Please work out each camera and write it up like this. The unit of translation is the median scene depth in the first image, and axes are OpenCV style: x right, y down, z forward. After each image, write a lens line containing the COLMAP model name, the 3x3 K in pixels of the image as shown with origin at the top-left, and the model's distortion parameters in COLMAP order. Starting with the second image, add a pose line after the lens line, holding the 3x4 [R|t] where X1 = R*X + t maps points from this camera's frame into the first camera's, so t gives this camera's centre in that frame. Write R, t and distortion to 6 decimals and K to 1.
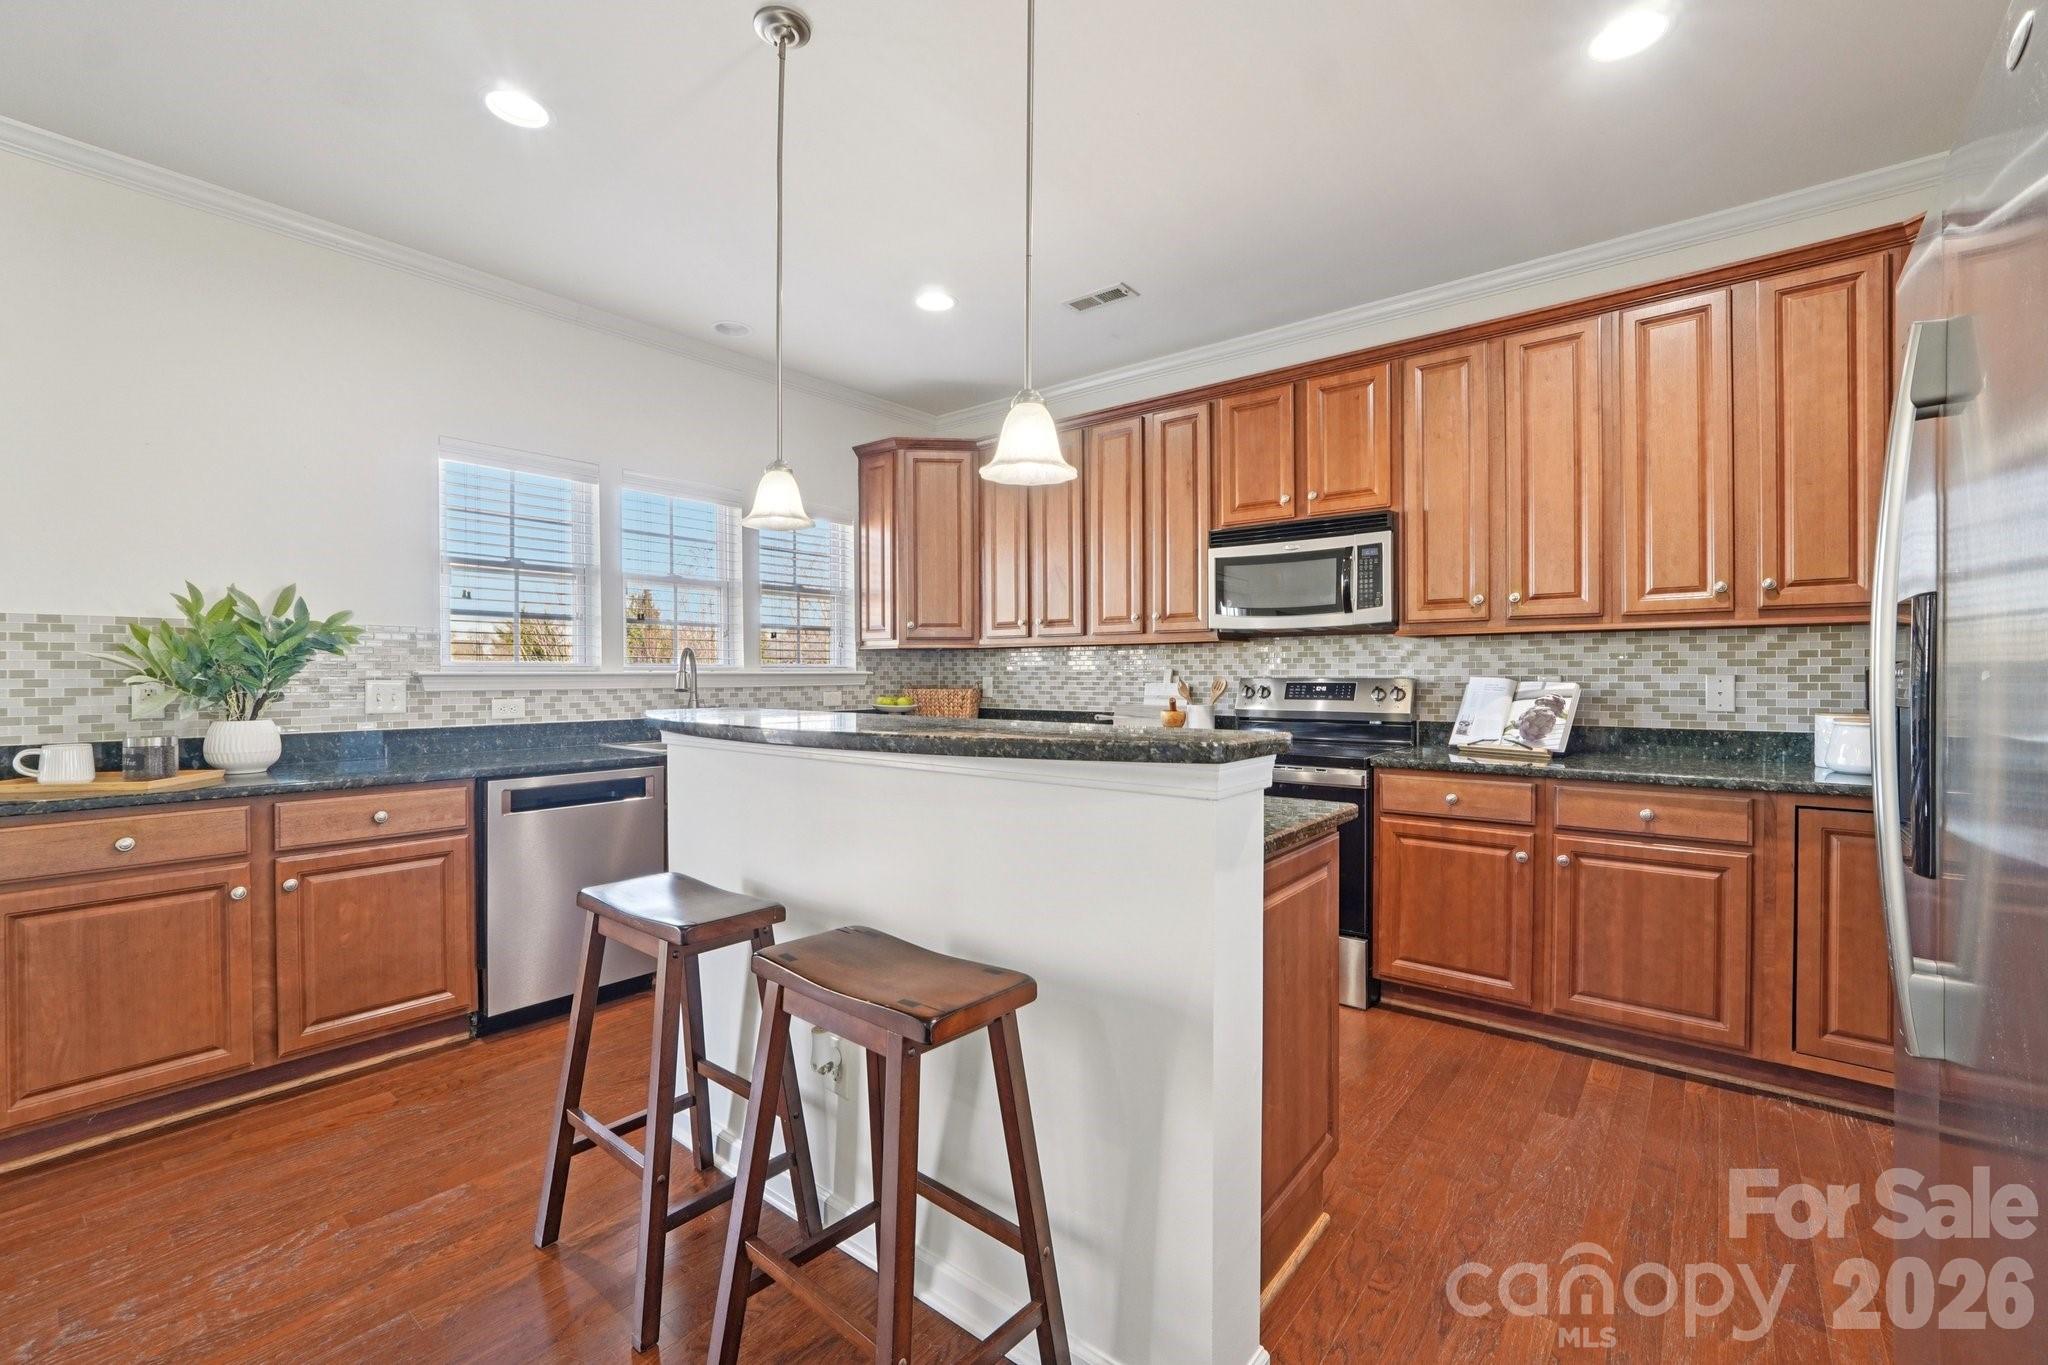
lens RADIAL K [[869.6, 0, 1021.5], [0, 869.6, 680.5], [0, 0, 1]] dist [-0.012868, 0.005801]
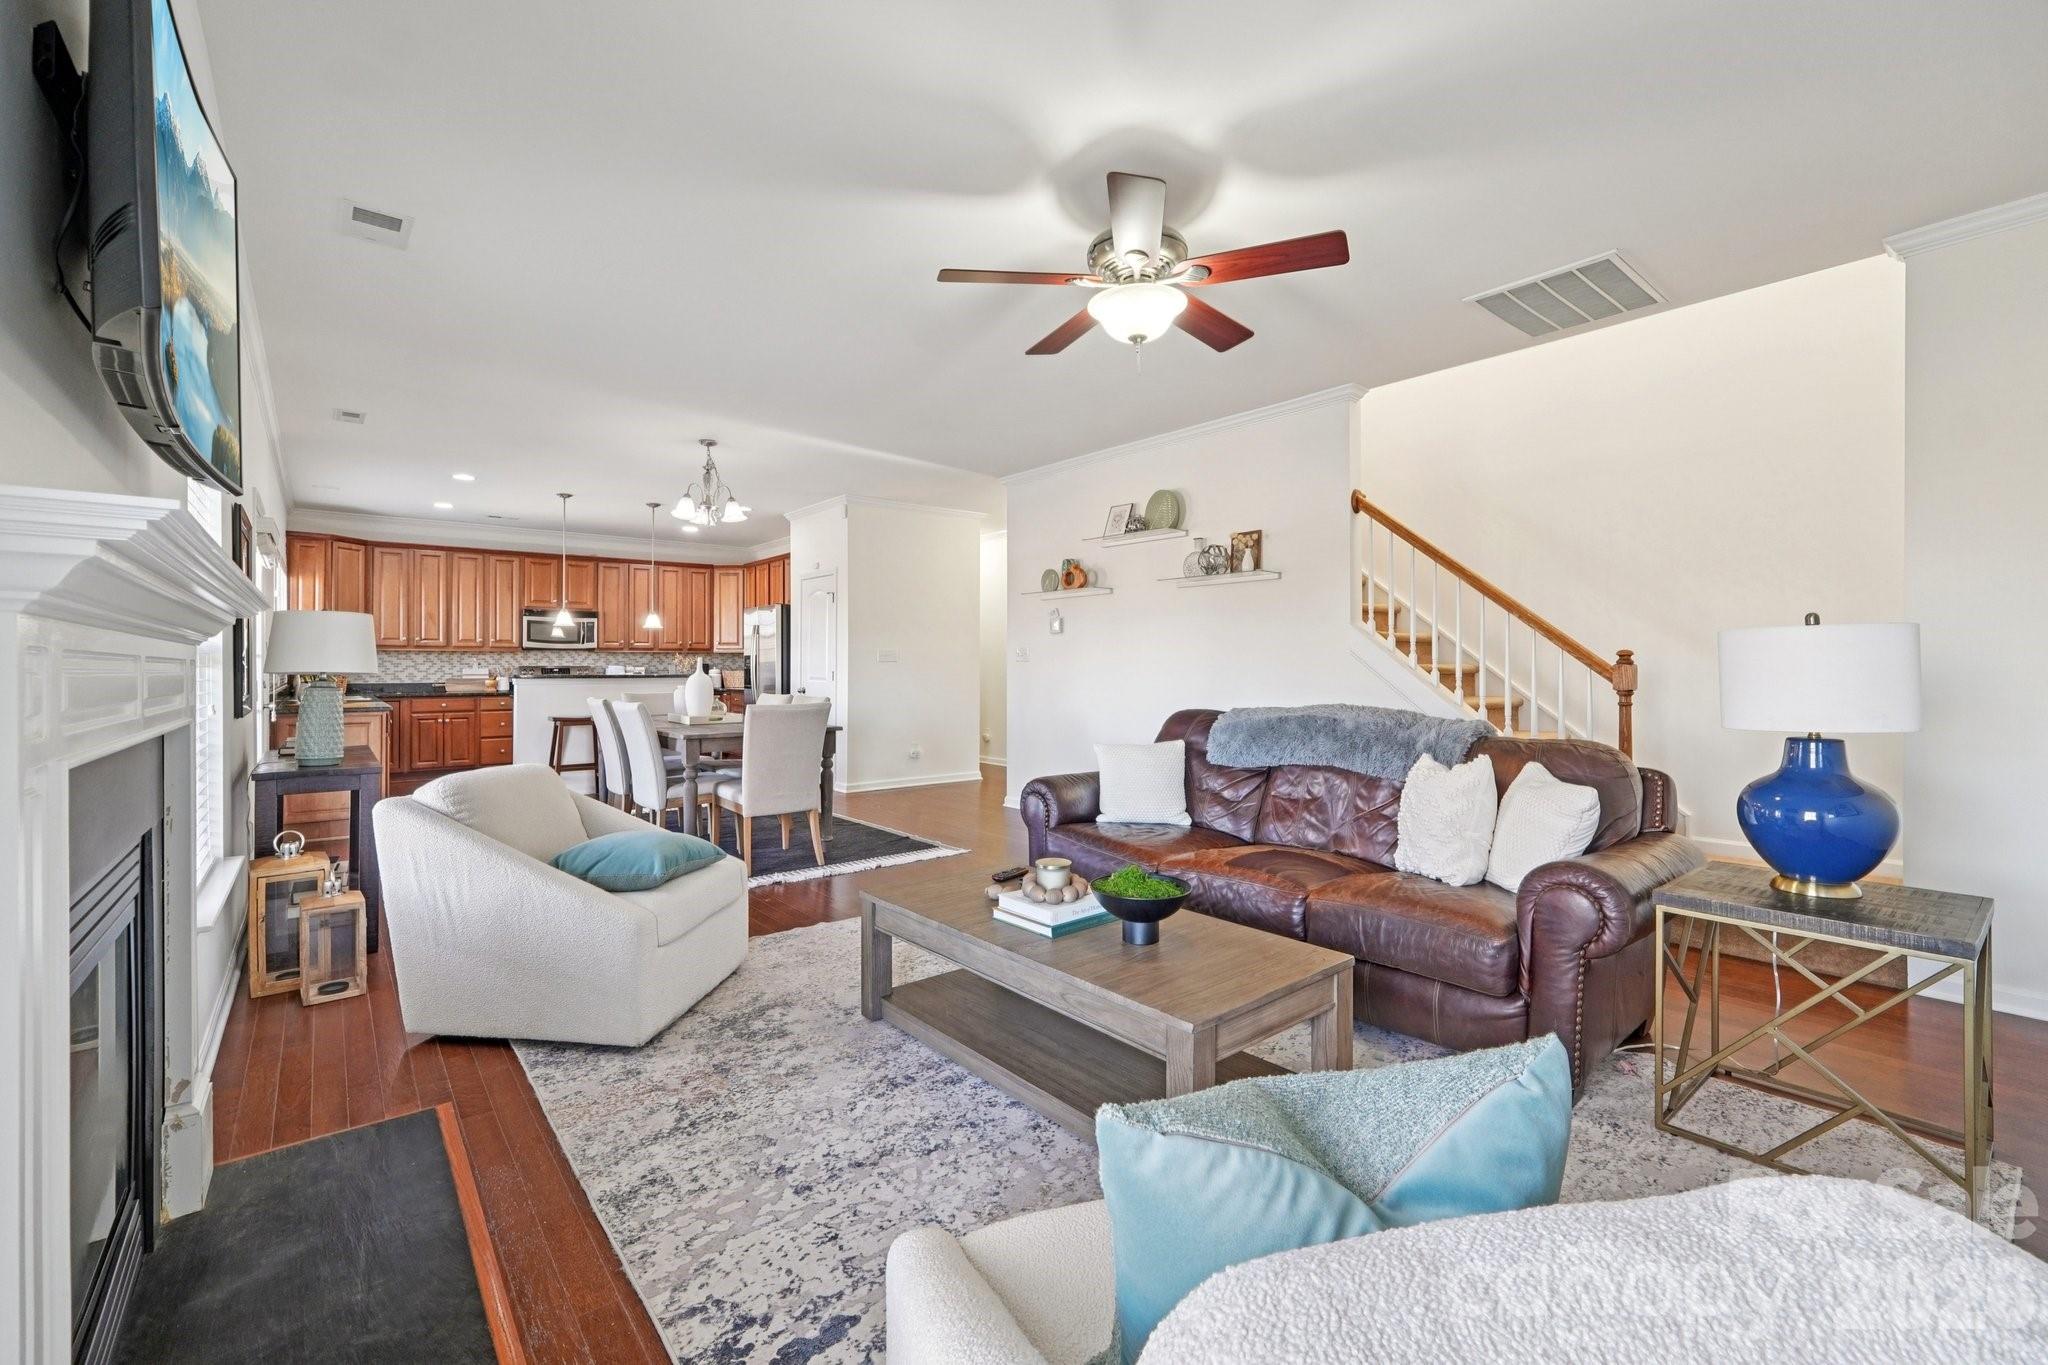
lens RADIAL K [[869.6, 0, 1022.5], [0, 869.6, 668.0], [0, 0, 1]] dist [-0.012868, 0.005801]
pose [[0.186528, -0.001771, 0.982448, -2.096999], [0.008951, 0.999960, 0.000103, 0.016931], [-0.982409, 0.008774, 0.186537, -0.970231]]
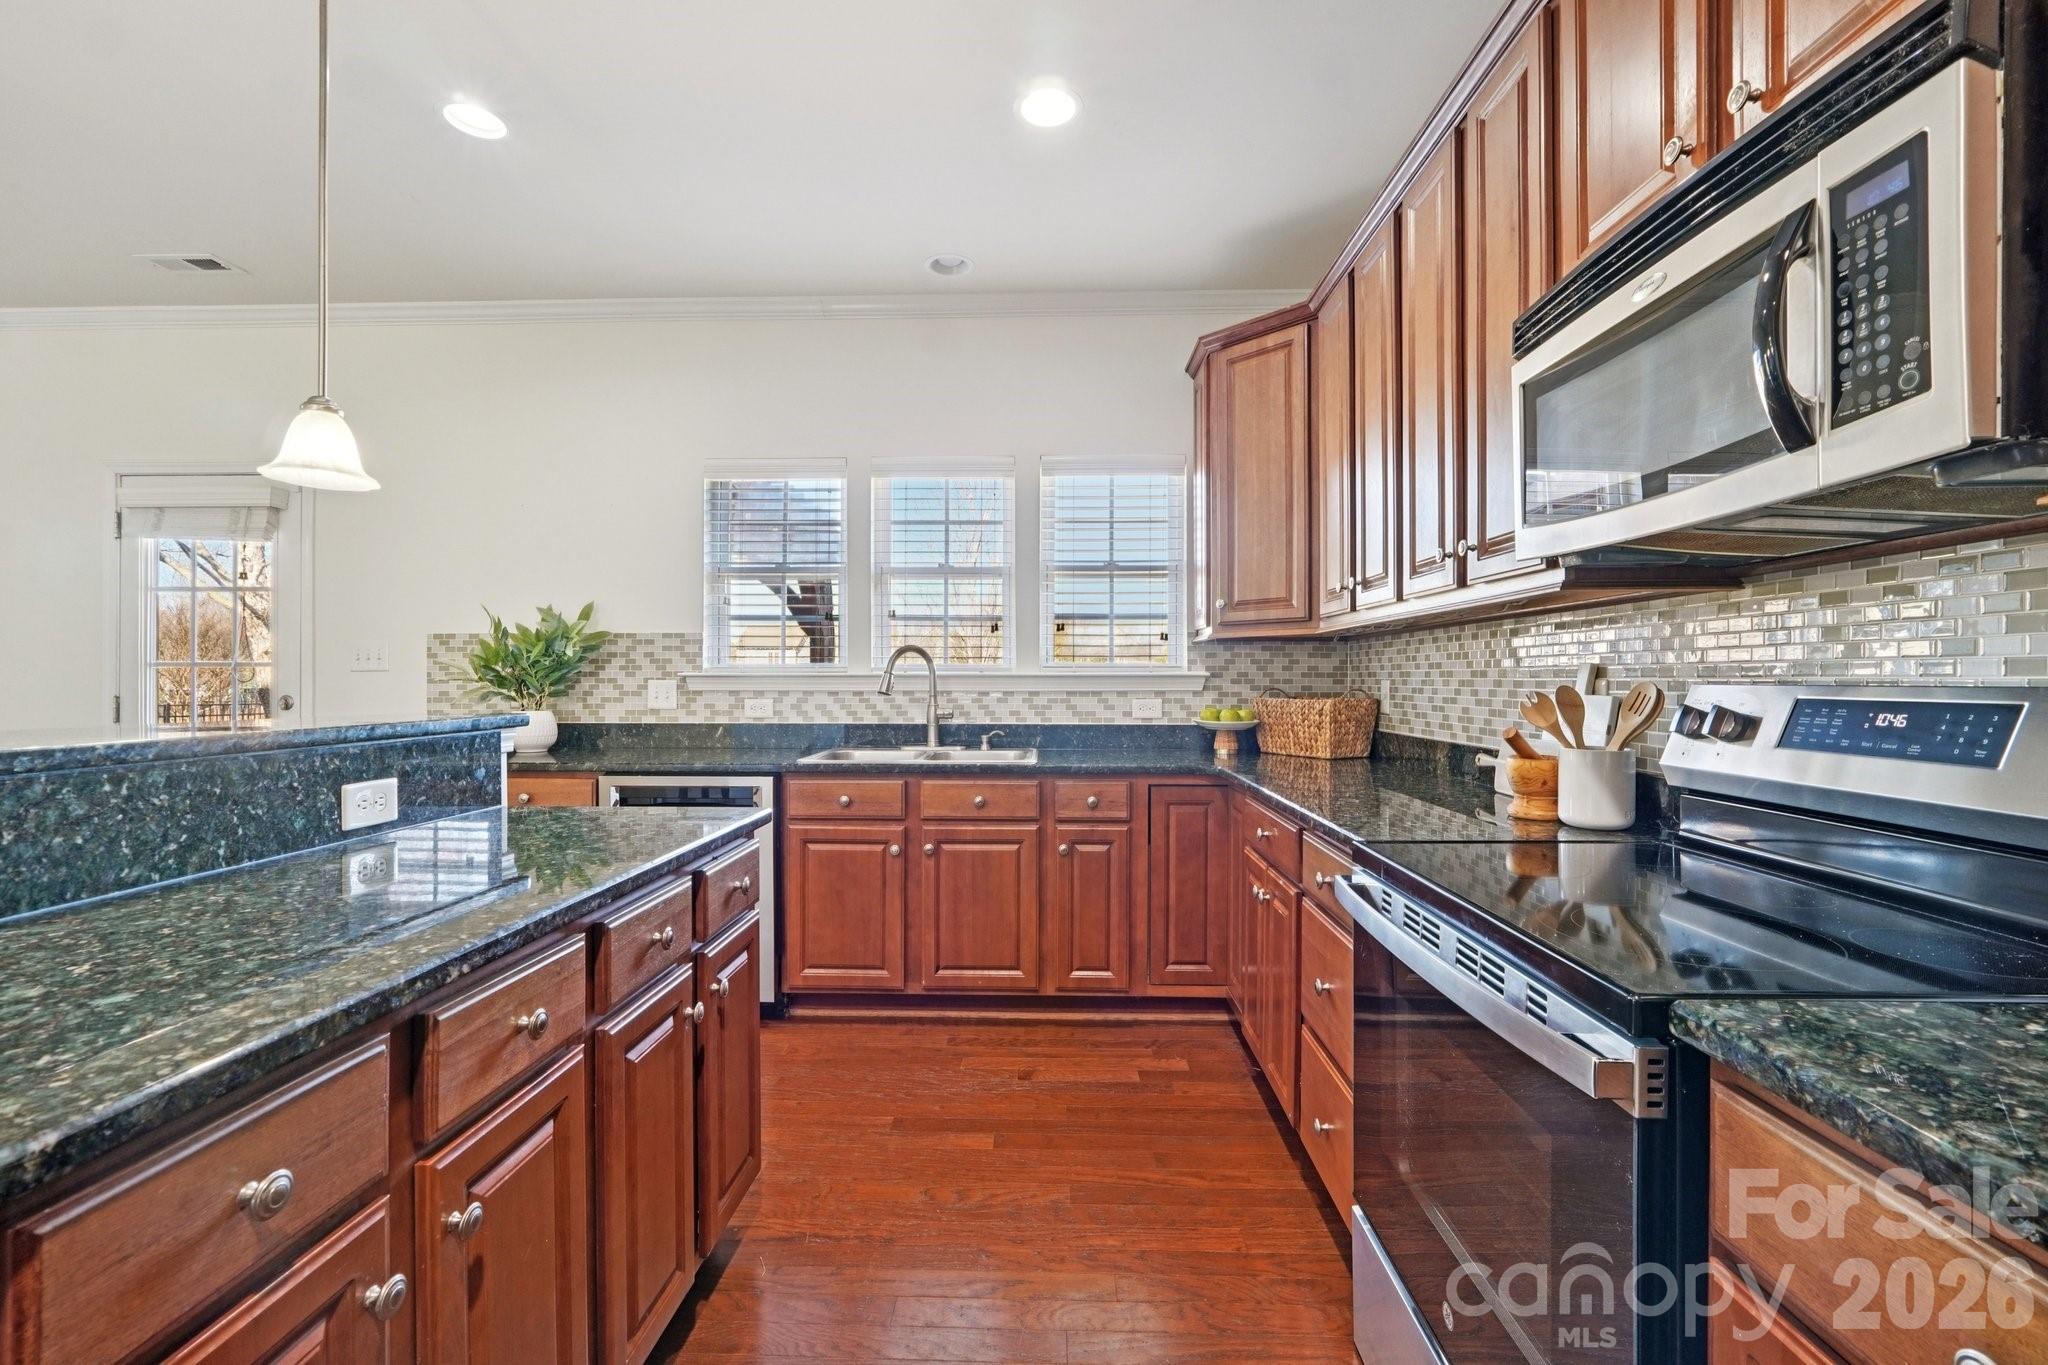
lens RADIAL K [[869.6, 0, 1032.9], [0, 869.6, 681.7], [0, 0, 1]] dist [-0.012868, 0.005801]
pose [[0.611081, 0.000707, -0.791568, 0.407179], [-0.007813, 0.999956, -0.005139, 0.003210], [0.791529, 0.009324, 0.611060, 0.582620]]
